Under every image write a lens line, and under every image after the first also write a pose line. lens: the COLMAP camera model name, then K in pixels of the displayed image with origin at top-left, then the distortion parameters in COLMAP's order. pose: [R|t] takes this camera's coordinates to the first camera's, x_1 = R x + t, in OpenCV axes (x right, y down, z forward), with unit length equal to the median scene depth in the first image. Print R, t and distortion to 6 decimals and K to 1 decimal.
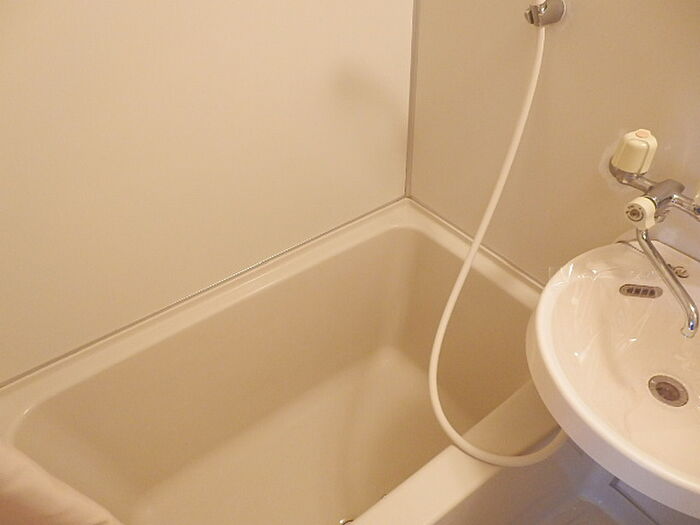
lens RADIAL K [[484.5, 0, 348.8], [0, 484.5, 265.4], [0, 0, 1]] dist [-0.017592, 0.006108]
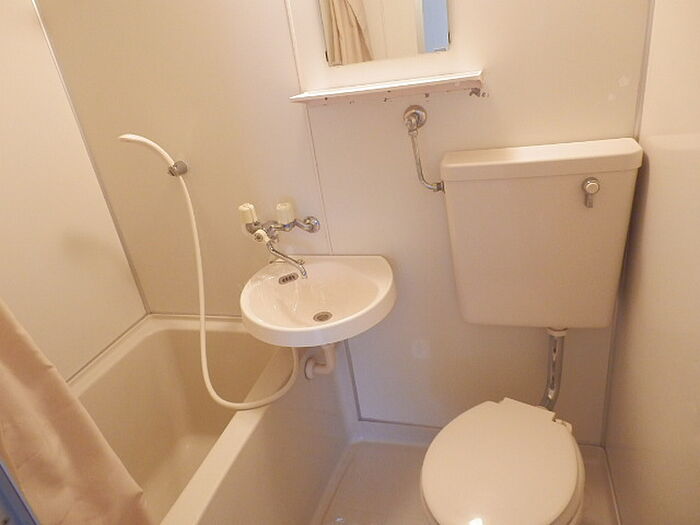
lens RADIAL K [[484.5, 0, 347.1], [0, 484.5, 263.4], [0, 0, 1]] dist [-0.017592, 0.006108]
pose [[0.789331, -0.322621, 0.522371, -0.171801], [0.485788, 0.848467, -0.210032, 0.494366], [-0.375454, 0.419547, 0.826447, -0.643459]]
